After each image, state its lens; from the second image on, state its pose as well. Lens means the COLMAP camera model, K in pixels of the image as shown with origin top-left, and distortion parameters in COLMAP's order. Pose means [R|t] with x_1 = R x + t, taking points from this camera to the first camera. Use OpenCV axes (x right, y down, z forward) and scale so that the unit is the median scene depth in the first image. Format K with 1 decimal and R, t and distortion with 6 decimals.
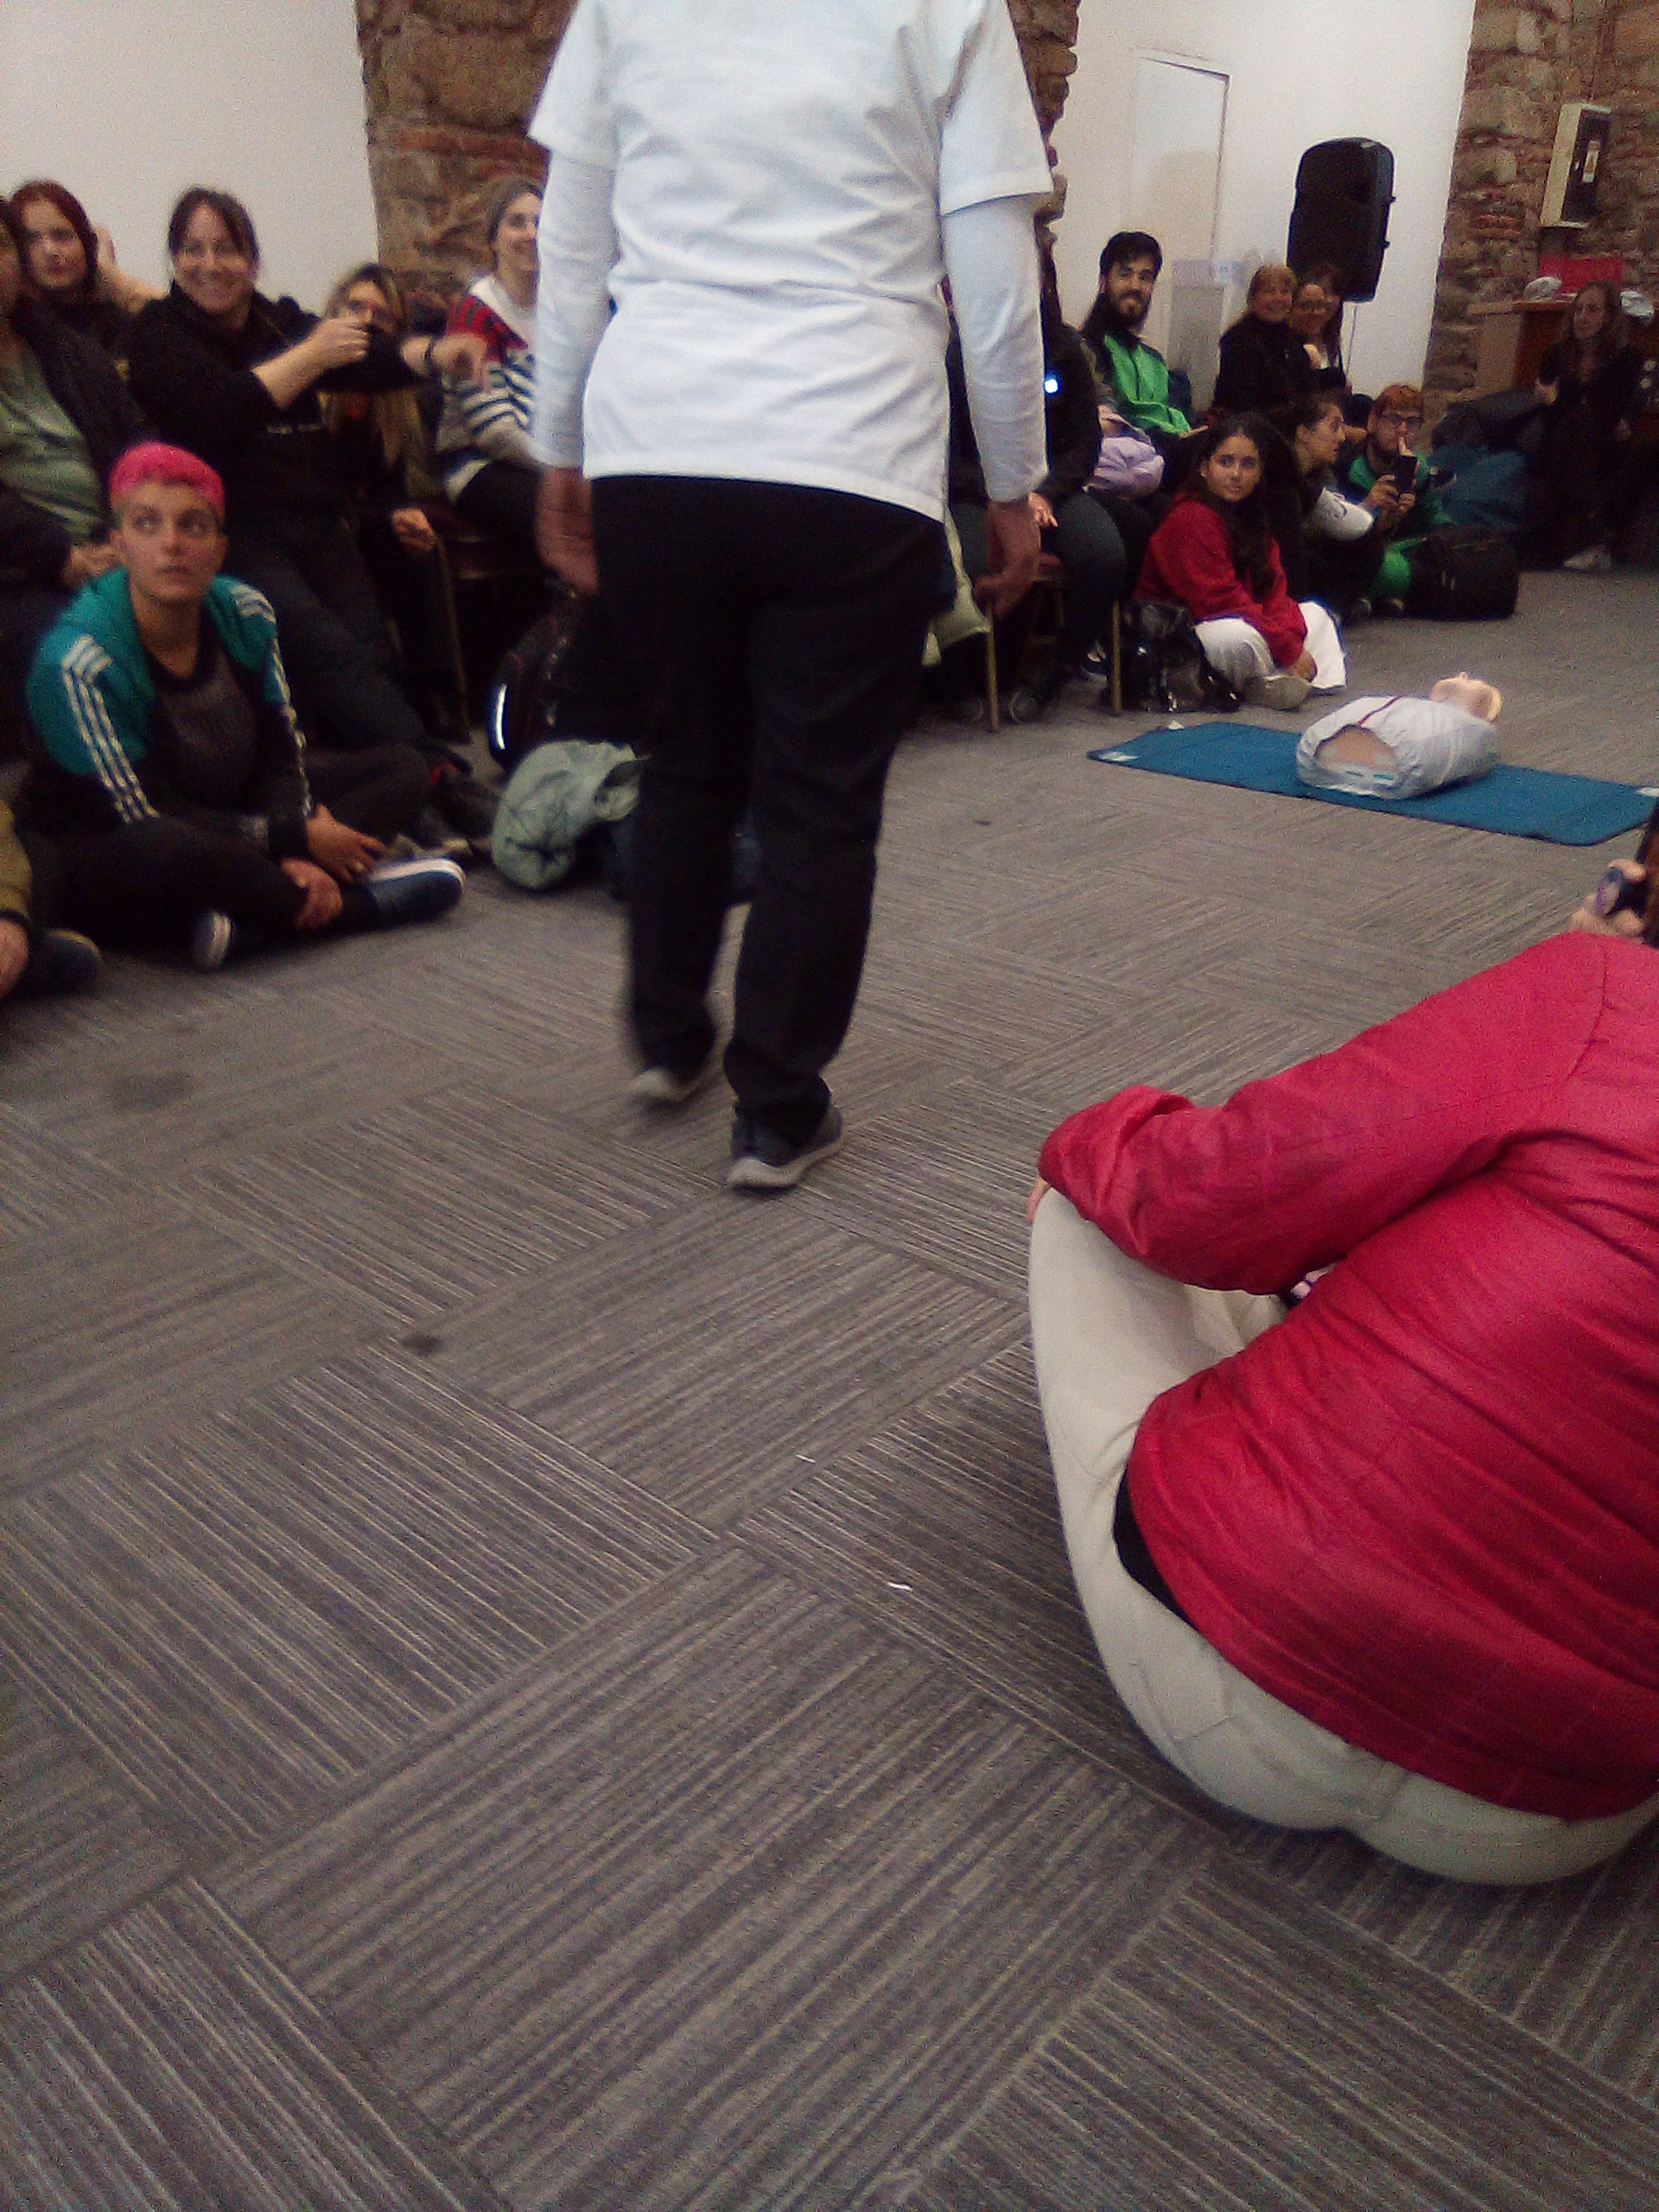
lens RADIAL K [[1760.8, 0, 822.0], [0, 1760.8, 1107.9], [0, 0, 1]] dist [0.106848, -0.122084]
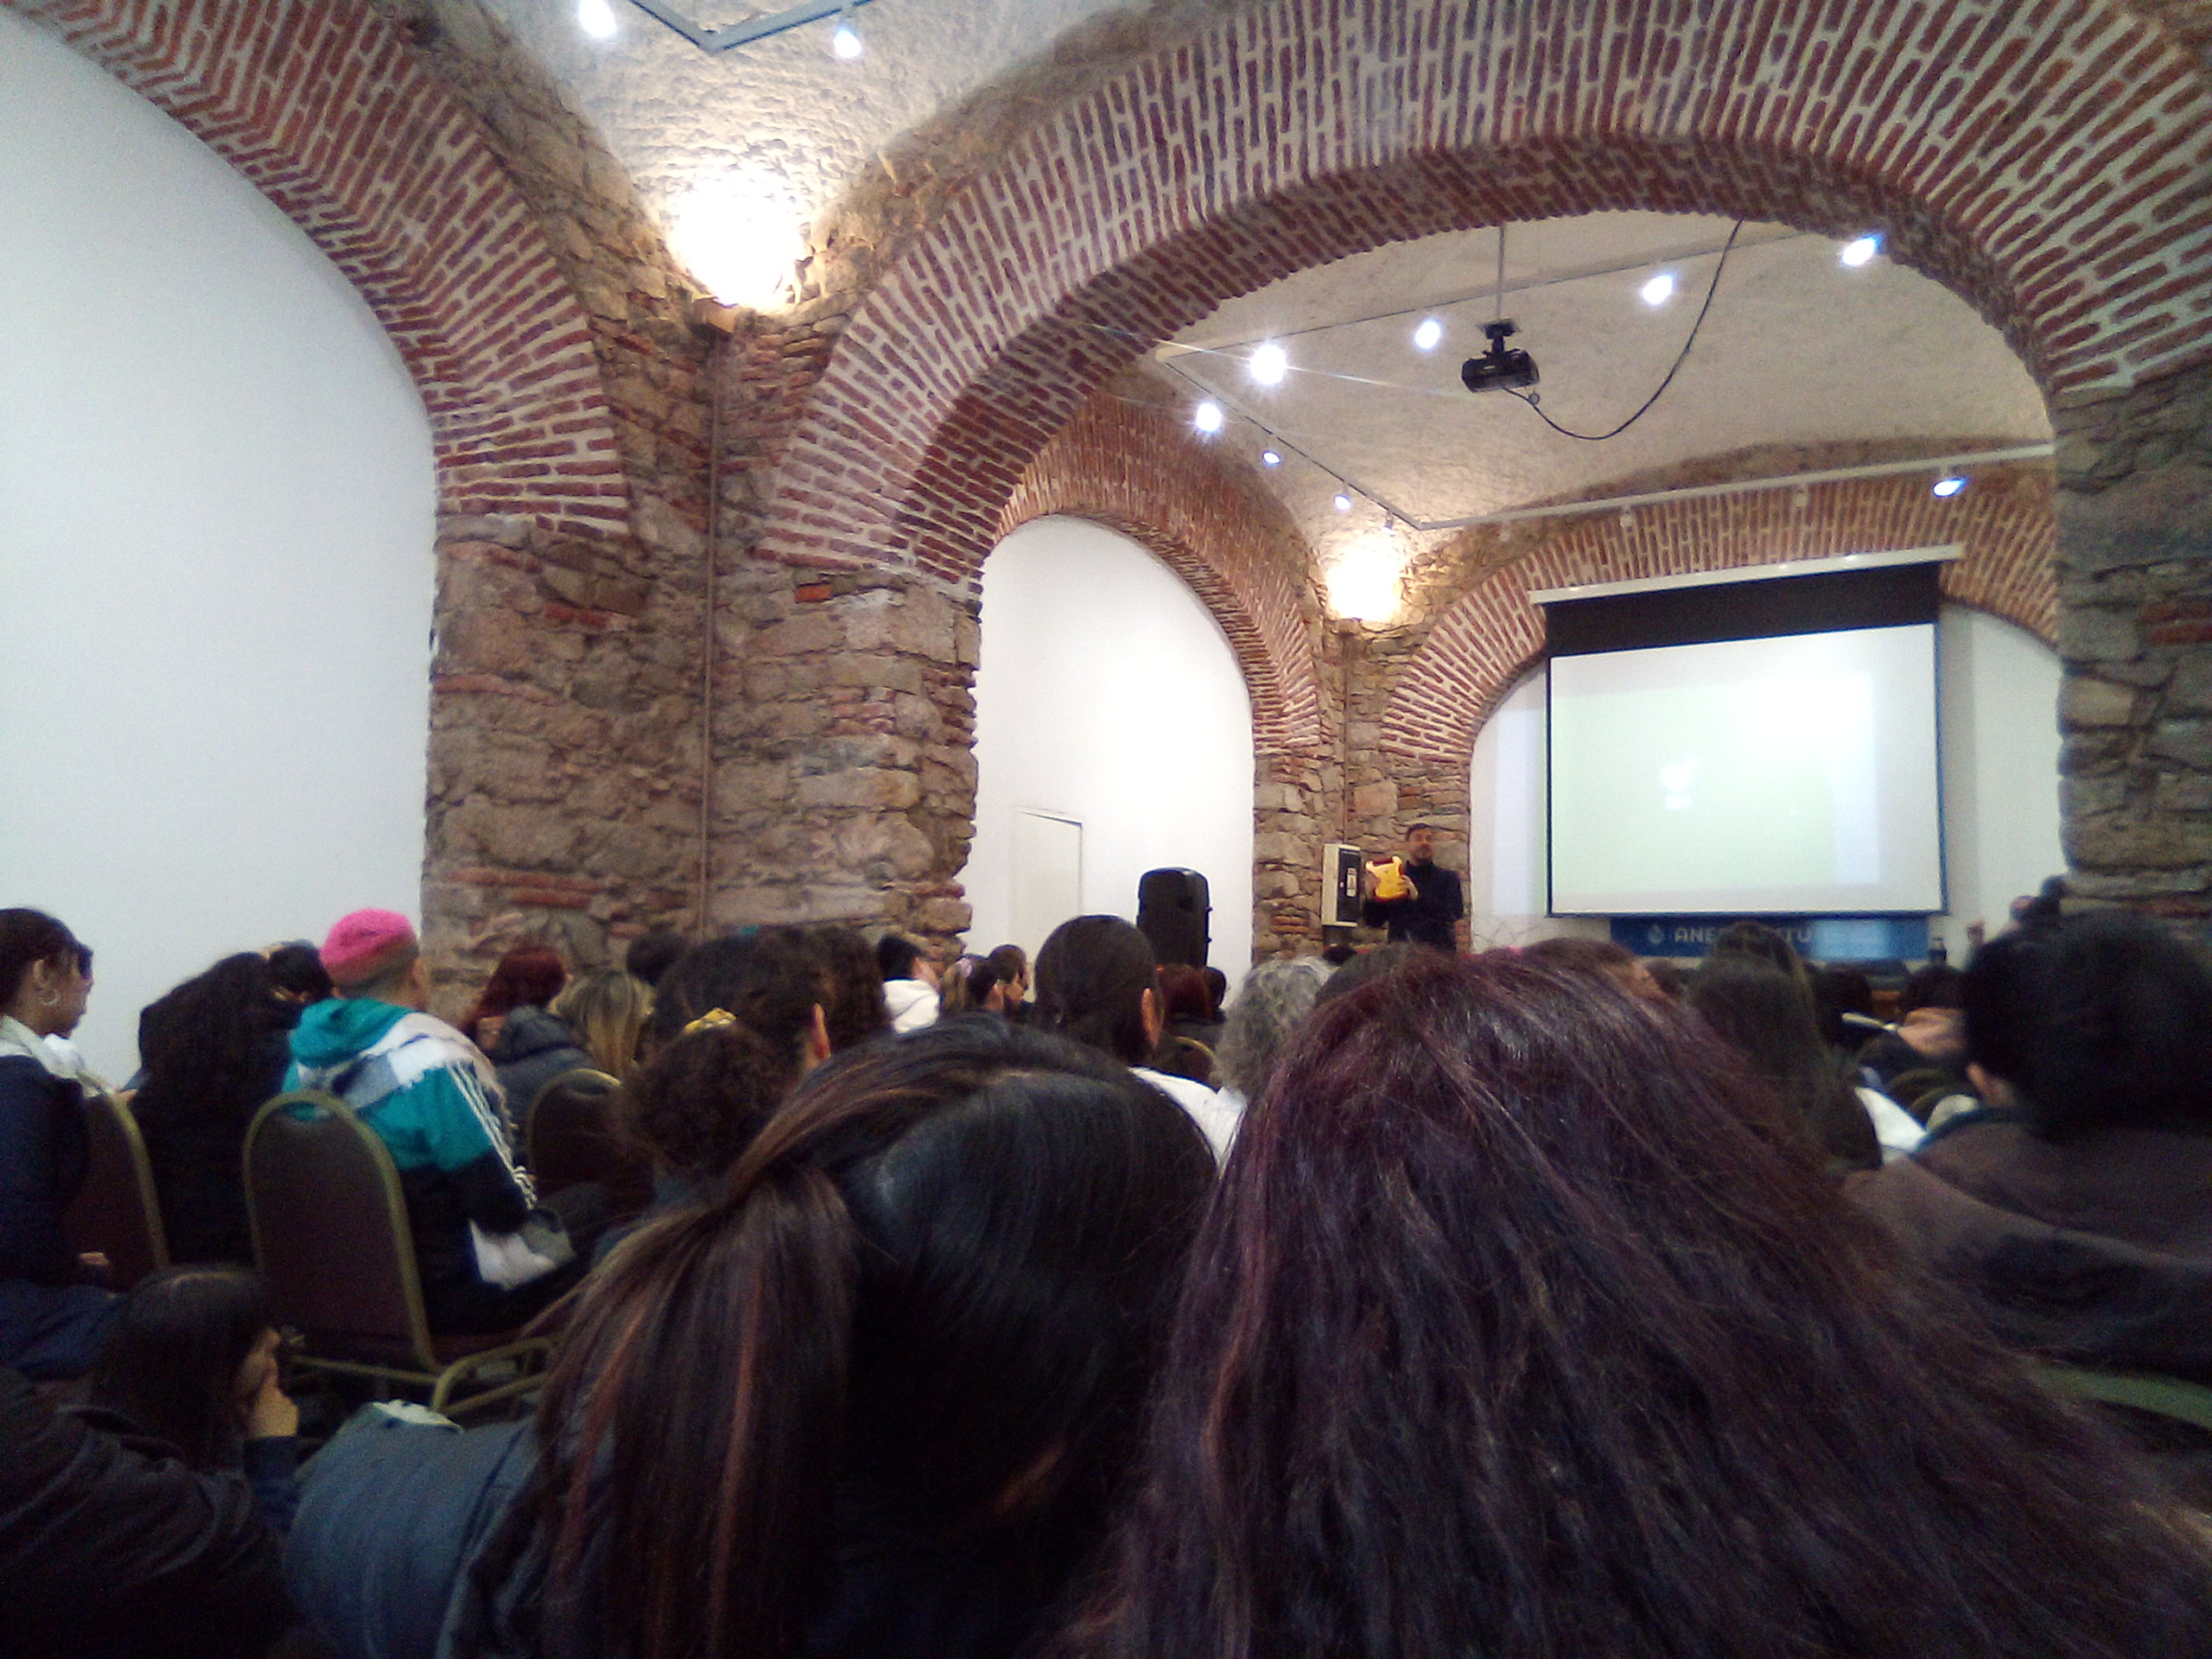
lens RADIAL K [[1760.8, 0, 1112.5], [0, 1760.8, 842.1], [0, 0, 1]] dist [0.106848, -0.122084]
pose [[0.976246, 0.022927, 0.215447, -0.028771], [0.079662, 0.886750, -0.455332, 0.029633], [-0.201487, 0.461680, 0.863861, -0.110443]]
